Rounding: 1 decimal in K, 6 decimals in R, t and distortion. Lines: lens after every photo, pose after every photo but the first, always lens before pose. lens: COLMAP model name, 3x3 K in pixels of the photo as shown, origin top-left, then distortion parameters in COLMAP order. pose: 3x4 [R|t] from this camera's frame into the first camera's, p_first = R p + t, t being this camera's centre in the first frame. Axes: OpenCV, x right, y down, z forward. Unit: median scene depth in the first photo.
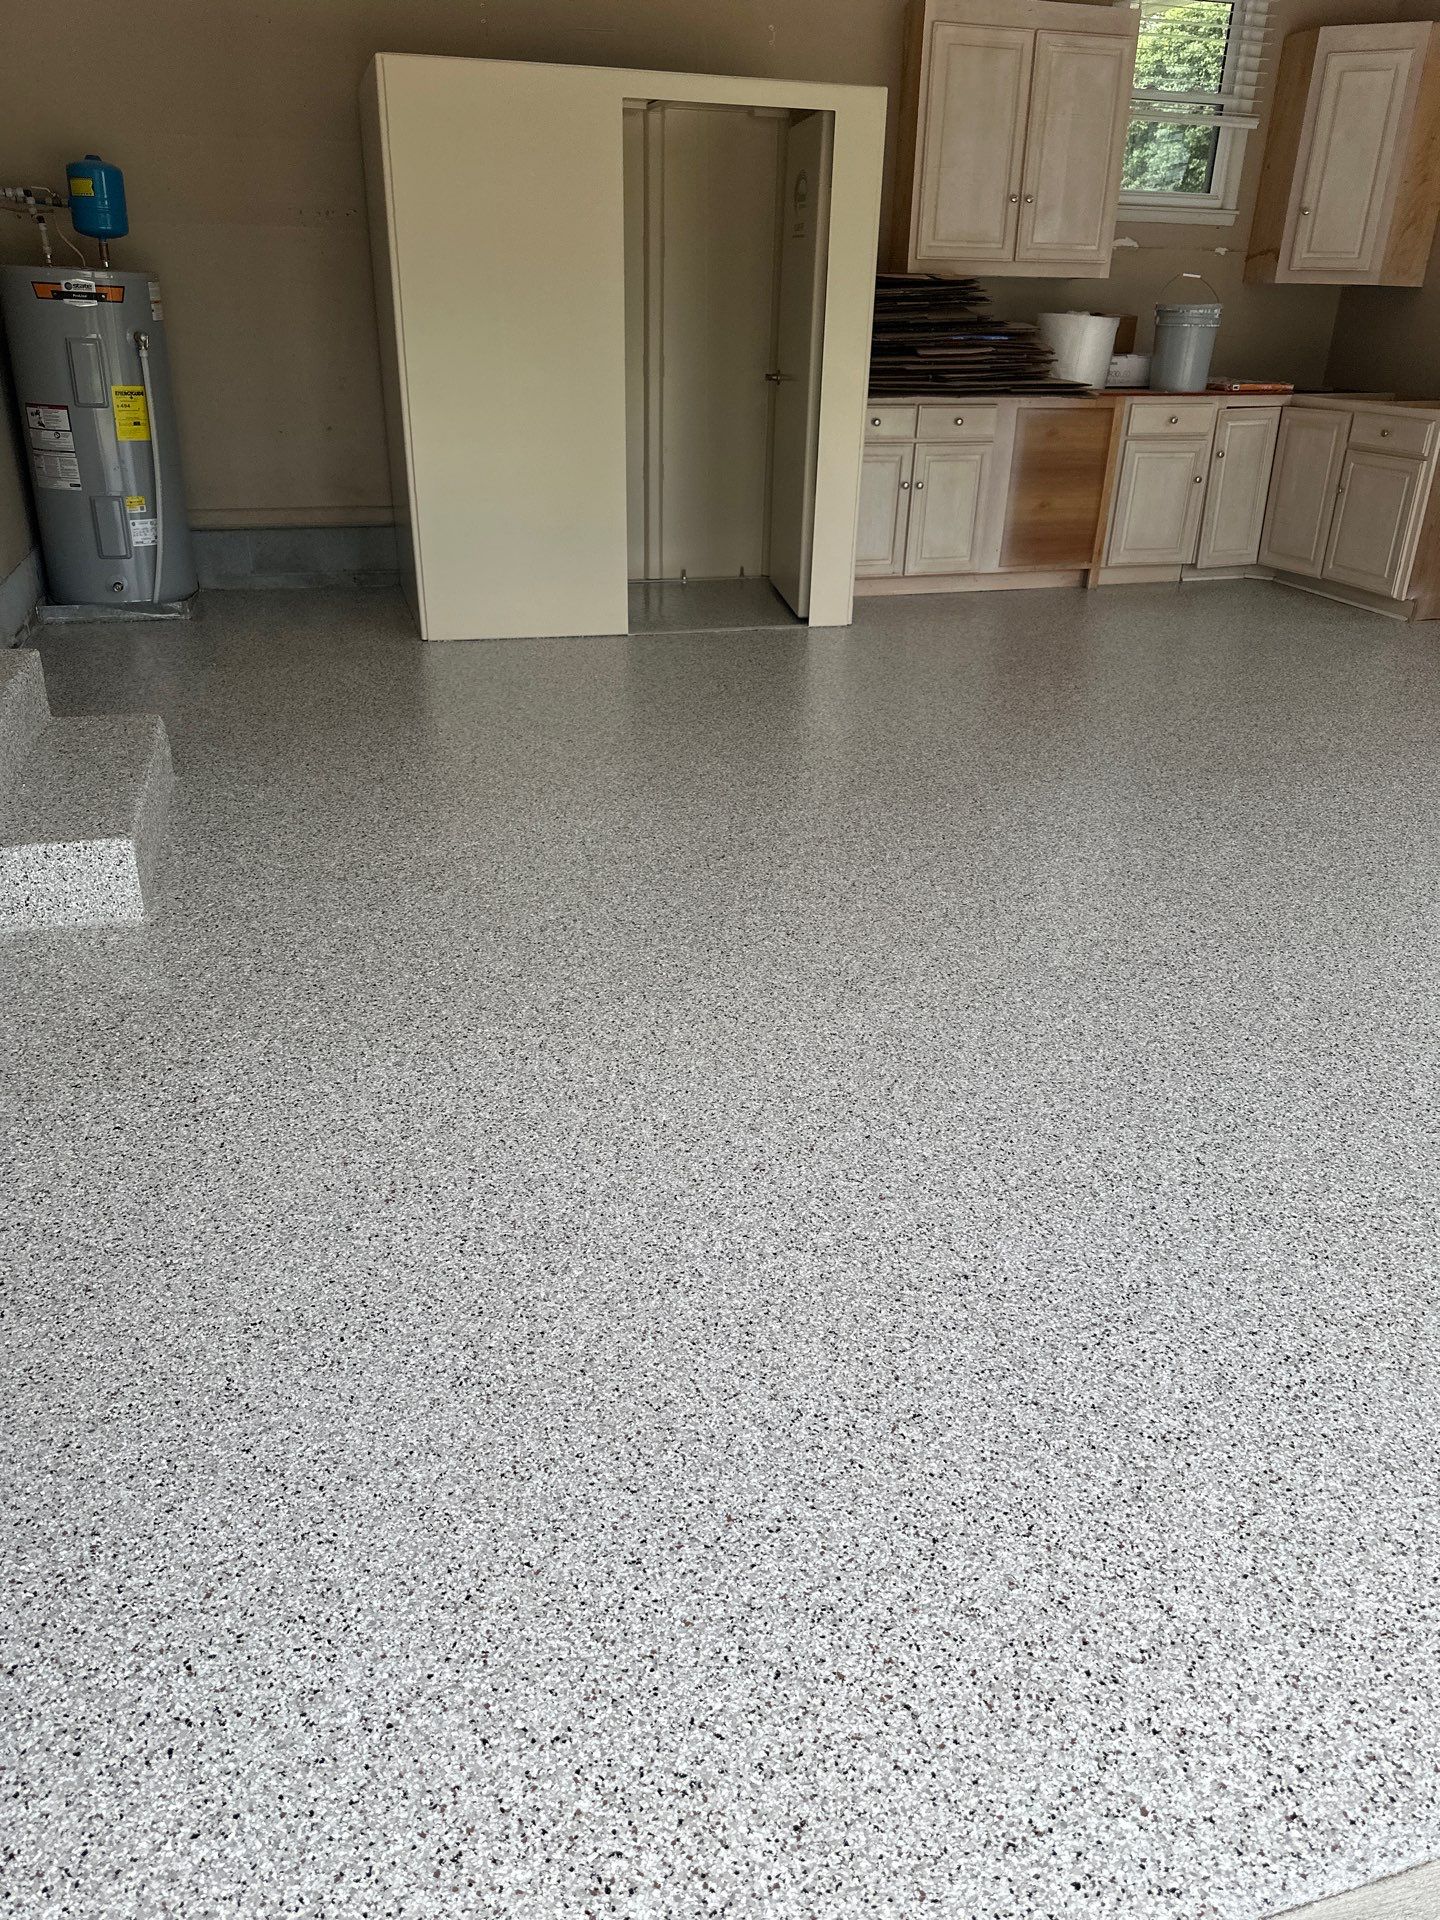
lens RADIAL K [[1373.4, 0, 725.2], [0, 1373.4, 963.1], [0, 0, 1]] dist [0.030290, -0.045040]
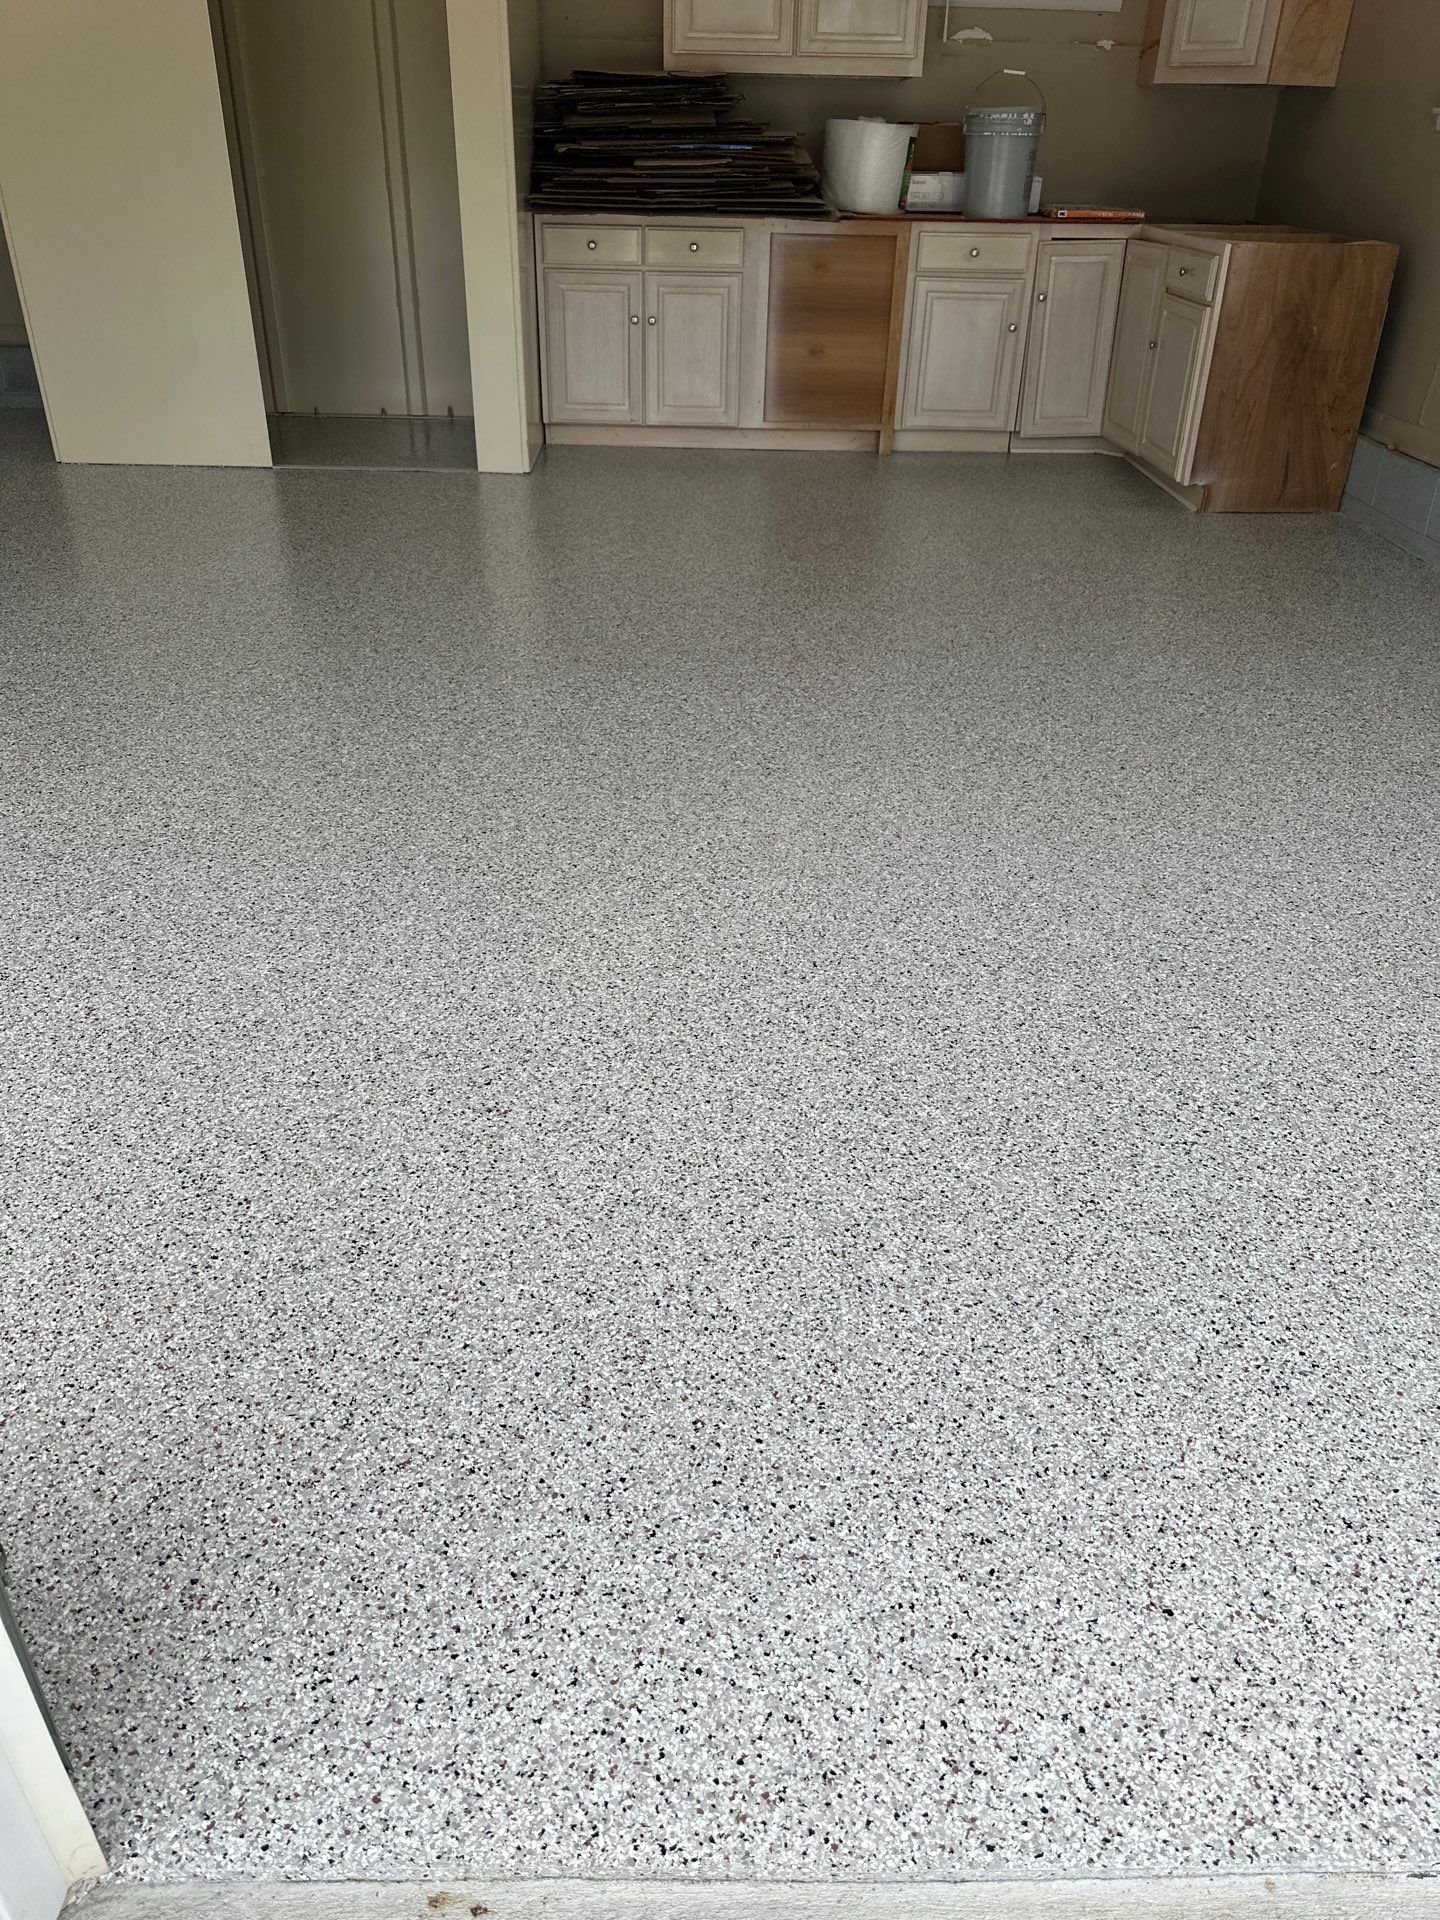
lens RADIAL K [[1350.4, 0, 720.0], [0, 1350.4, 960.0], [0, 0, 1]] dist [0.025743, -0.030663]
pose [[0.963082, 0.140478, -0.229652, 0.971639], [-0.119199, 0.987397, 0.104109, -0.076003], [0.241382, -0.072892, 0.967689, 0.285132]]
